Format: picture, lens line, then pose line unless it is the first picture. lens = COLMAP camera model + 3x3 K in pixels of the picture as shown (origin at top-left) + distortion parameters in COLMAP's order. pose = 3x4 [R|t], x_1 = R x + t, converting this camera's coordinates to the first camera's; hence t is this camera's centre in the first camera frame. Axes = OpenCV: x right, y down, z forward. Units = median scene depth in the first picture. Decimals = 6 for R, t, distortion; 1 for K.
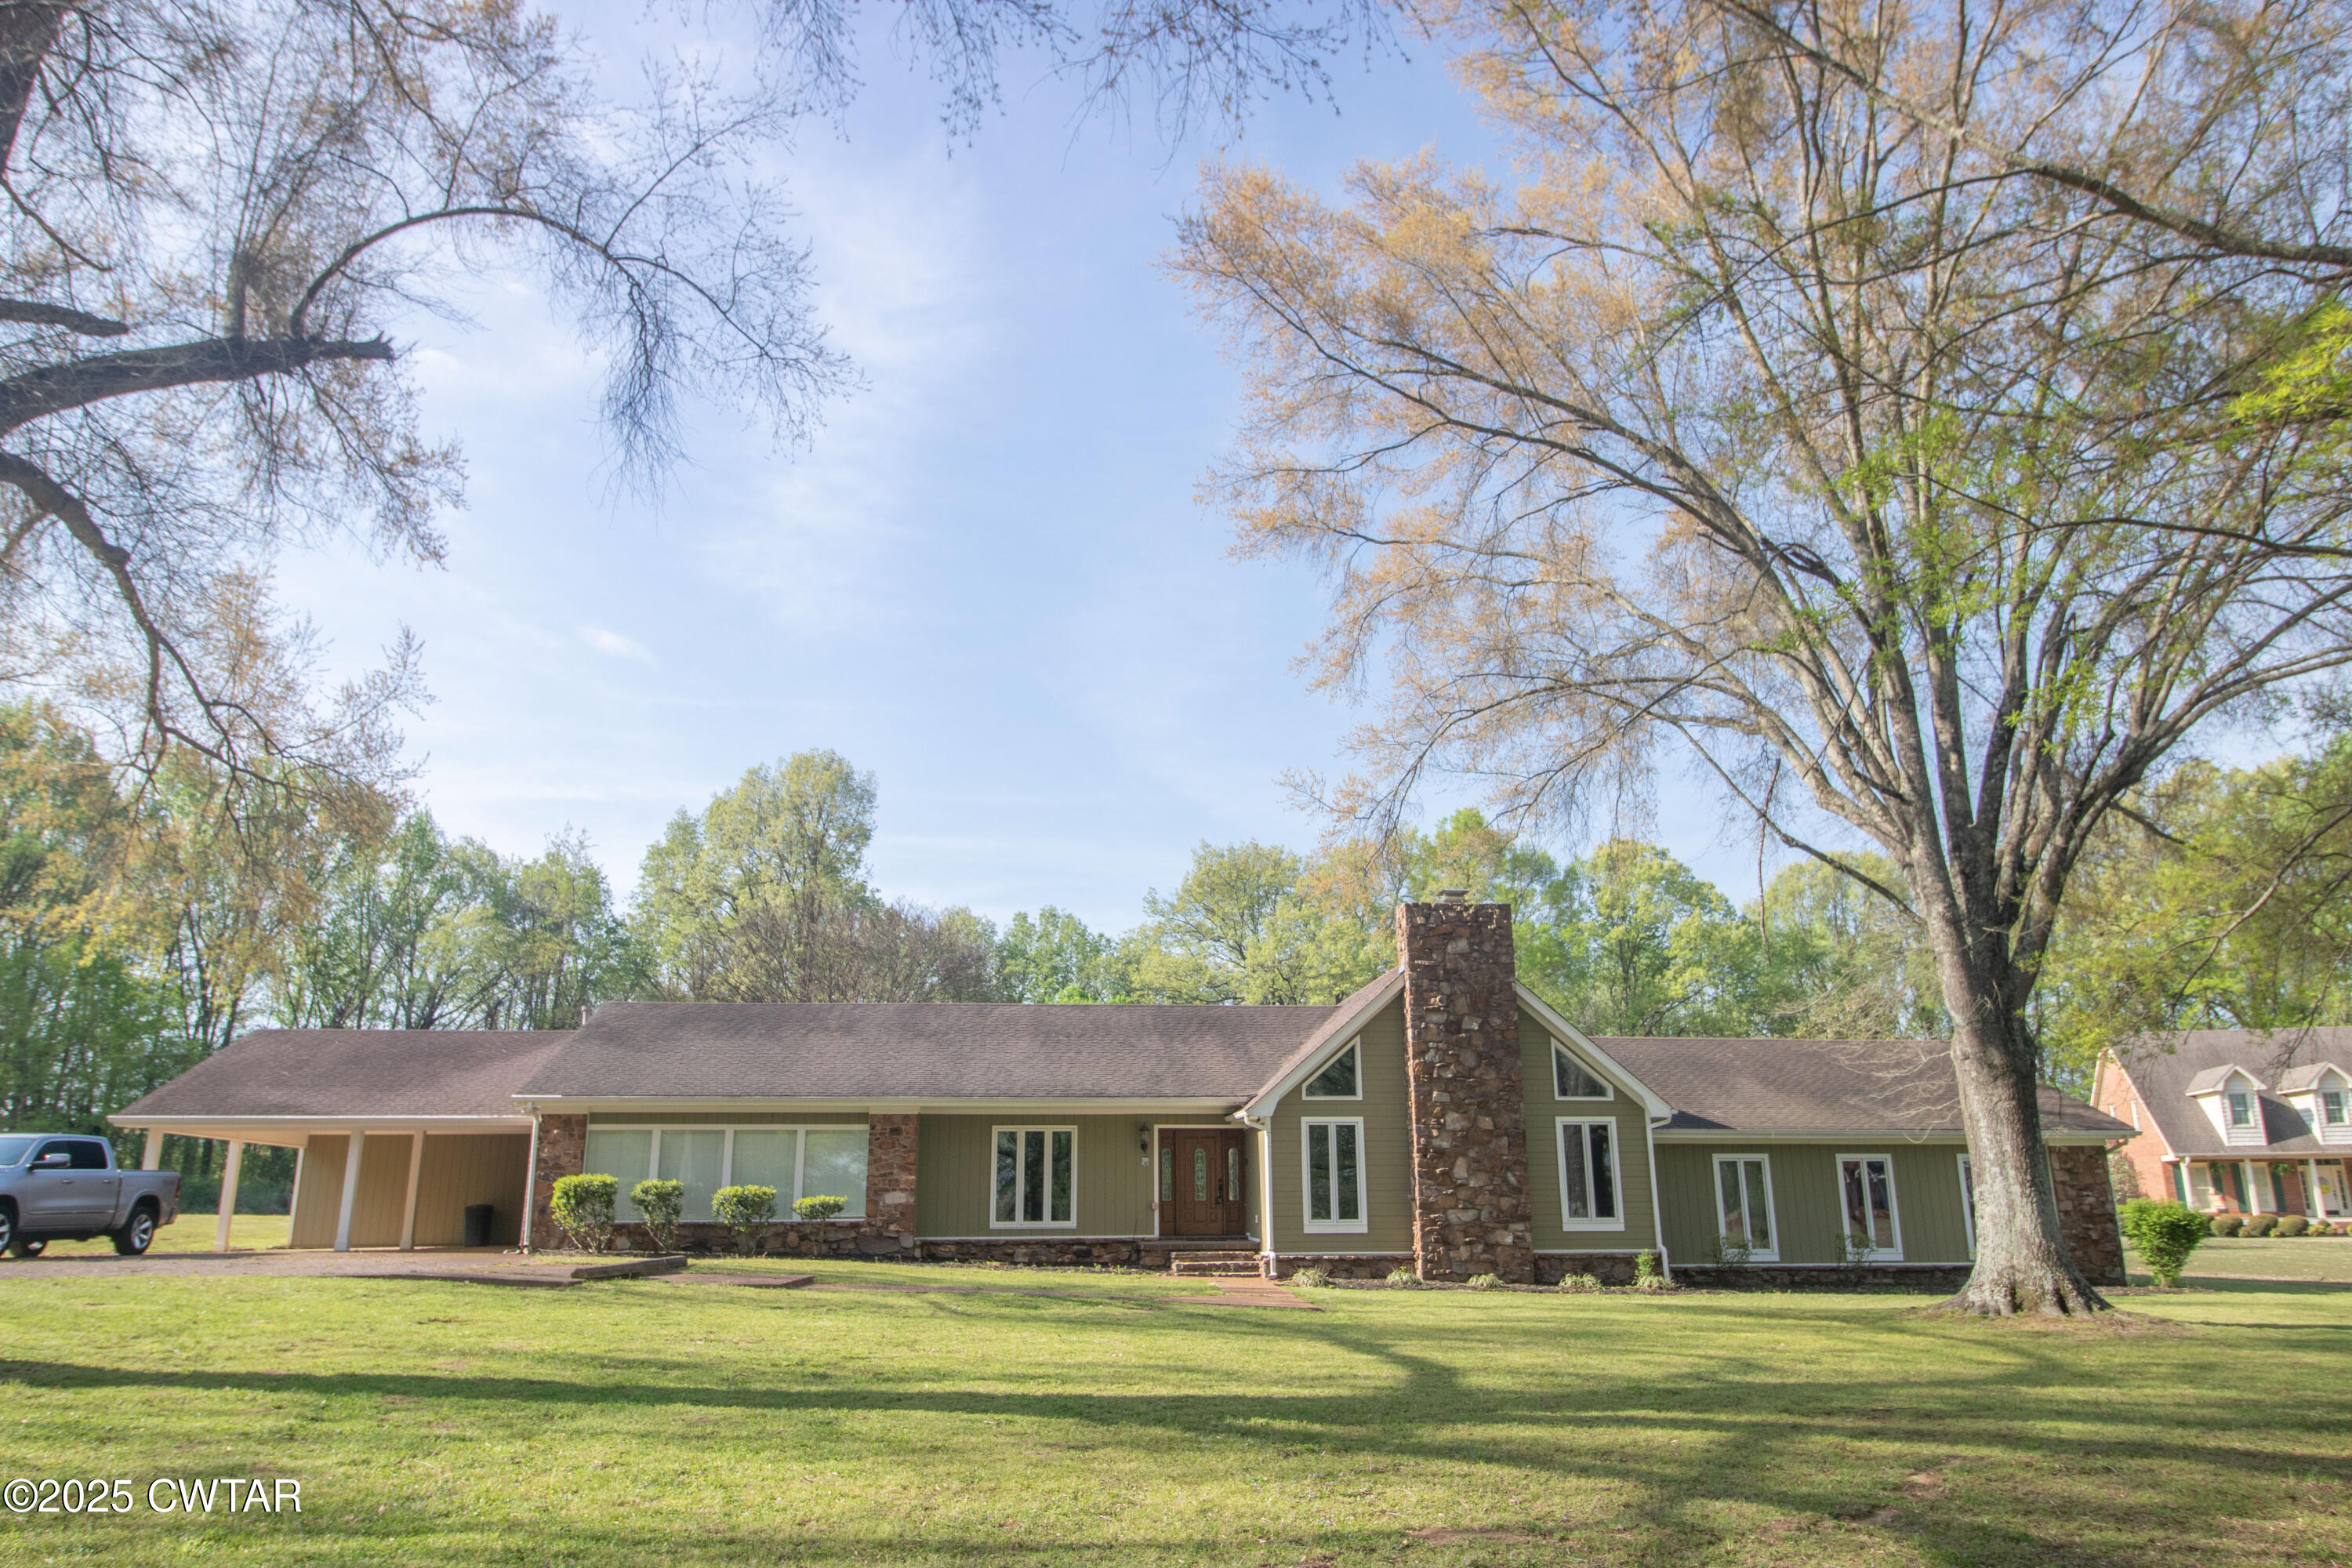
lens RADIAL K [[1615.9, 0, 1175.7], [0, 1615.9, 741.4], [0, 0, 1]] dist [0.003484, -0.004220]
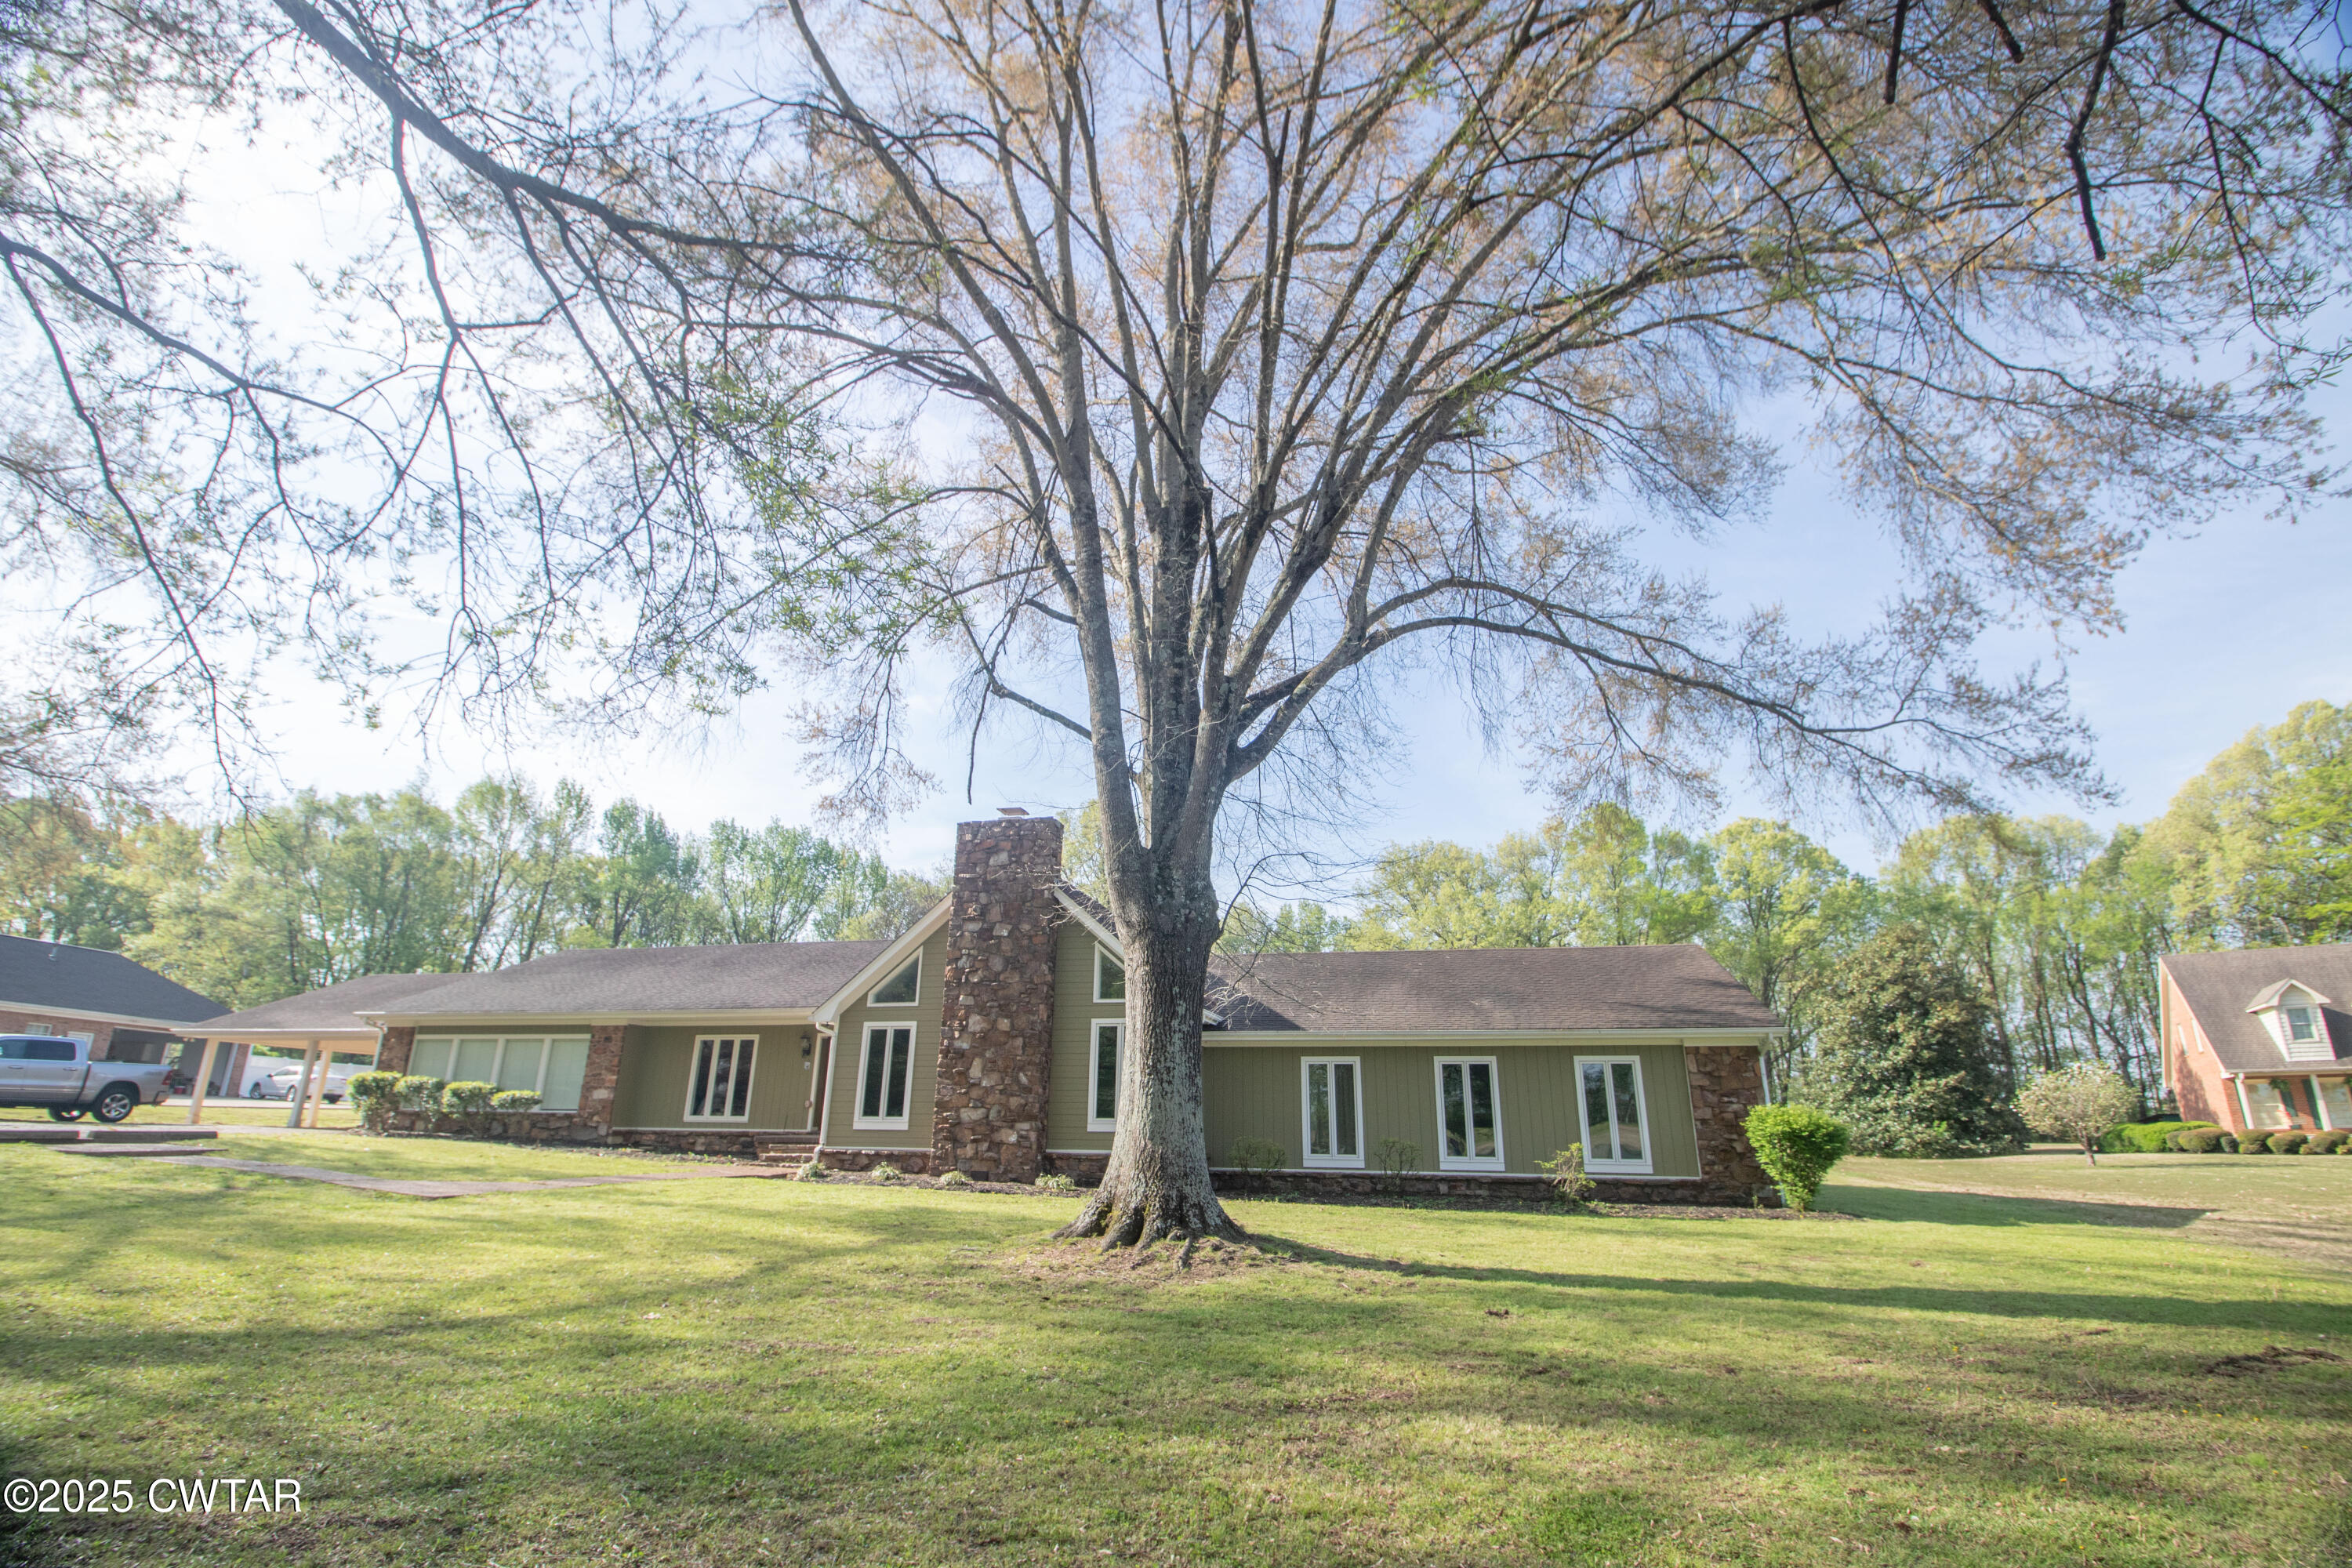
lens RADIAL K [[1083.3, 0, 1180.5], [0, 1083.3, 746.5], [0, 0, 1]] dist [-0.013962, -0.000595]
pose [[0.946149, -0.094407, -0.309661, 0.516747], [0.077594, 0.994785, -0.066199, 0.109729], [0.314296, 0.038606, 0.948540, 0.358079]]
